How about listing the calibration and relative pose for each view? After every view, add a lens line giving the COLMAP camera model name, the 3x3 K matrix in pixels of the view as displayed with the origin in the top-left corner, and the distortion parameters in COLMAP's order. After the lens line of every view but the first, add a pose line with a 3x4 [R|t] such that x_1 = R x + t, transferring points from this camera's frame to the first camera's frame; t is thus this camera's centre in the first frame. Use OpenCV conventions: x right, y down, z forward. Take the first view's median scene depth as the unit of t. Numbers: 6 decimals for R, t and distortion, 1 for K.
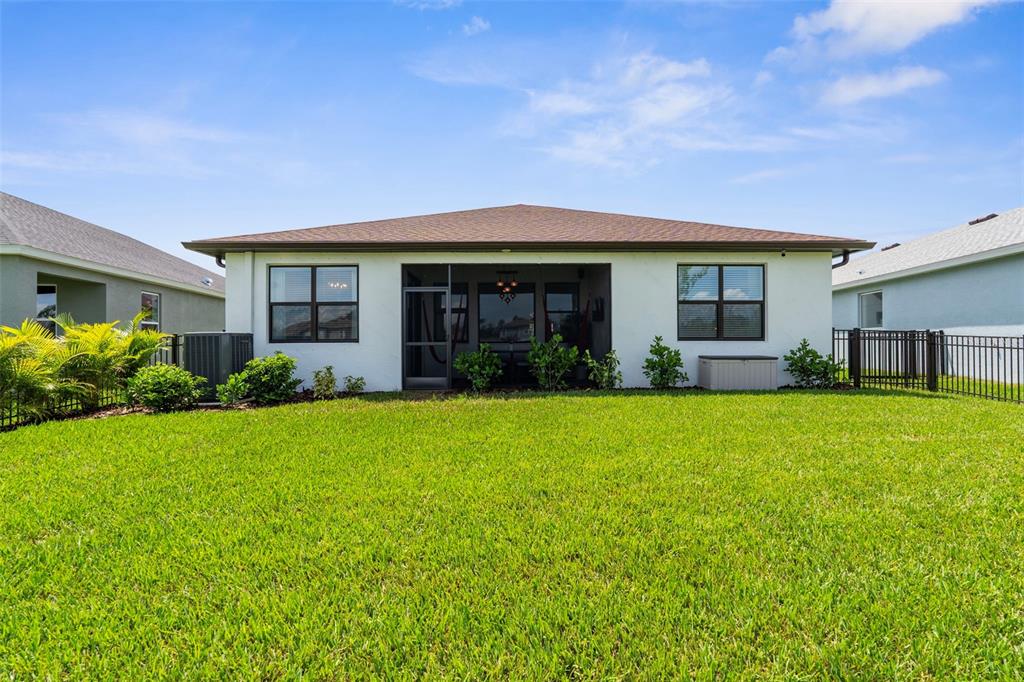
lens RADIAL K [[452.6, 0, 514.2], [0, 452.6, 339.0], [0, 0, 1]] dist [-0.003494, -0.000132]
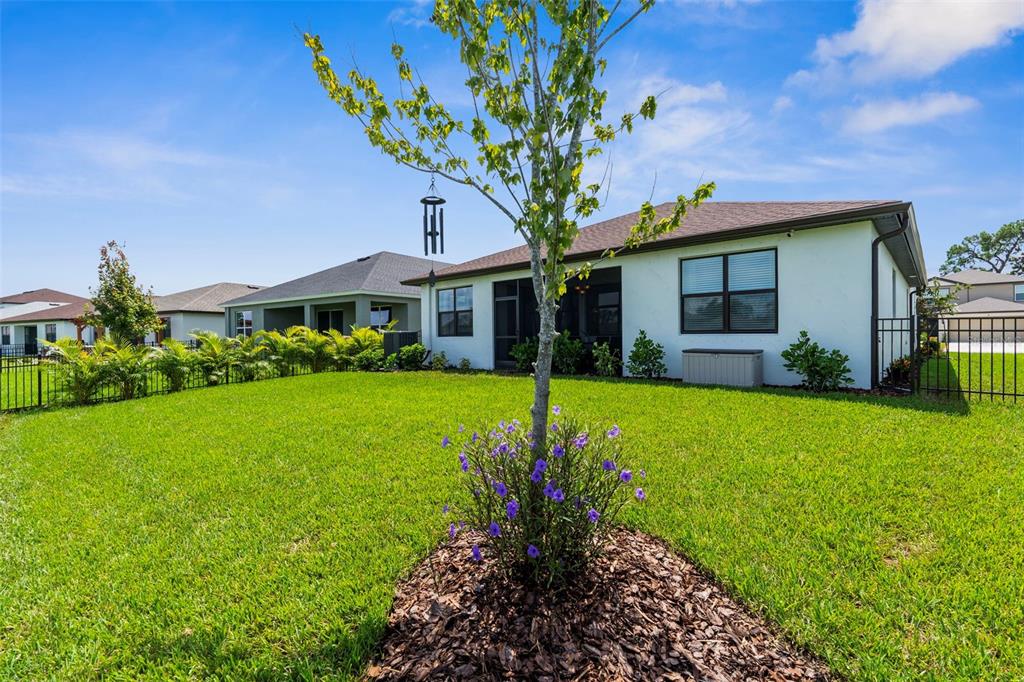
lens RADIAL K [[452.6, 0, 514.2], [0, 452.6, 339.0], [0, 0, 1]] dist [-0.003494, -0.000132]
pose [[0.722070, 0.002674, -0.691814, 0.806460], [0.011511, 0.999808, 0.015879, -0.005614], [0.691724, -0.019429, 0.721901, -0.002599]]
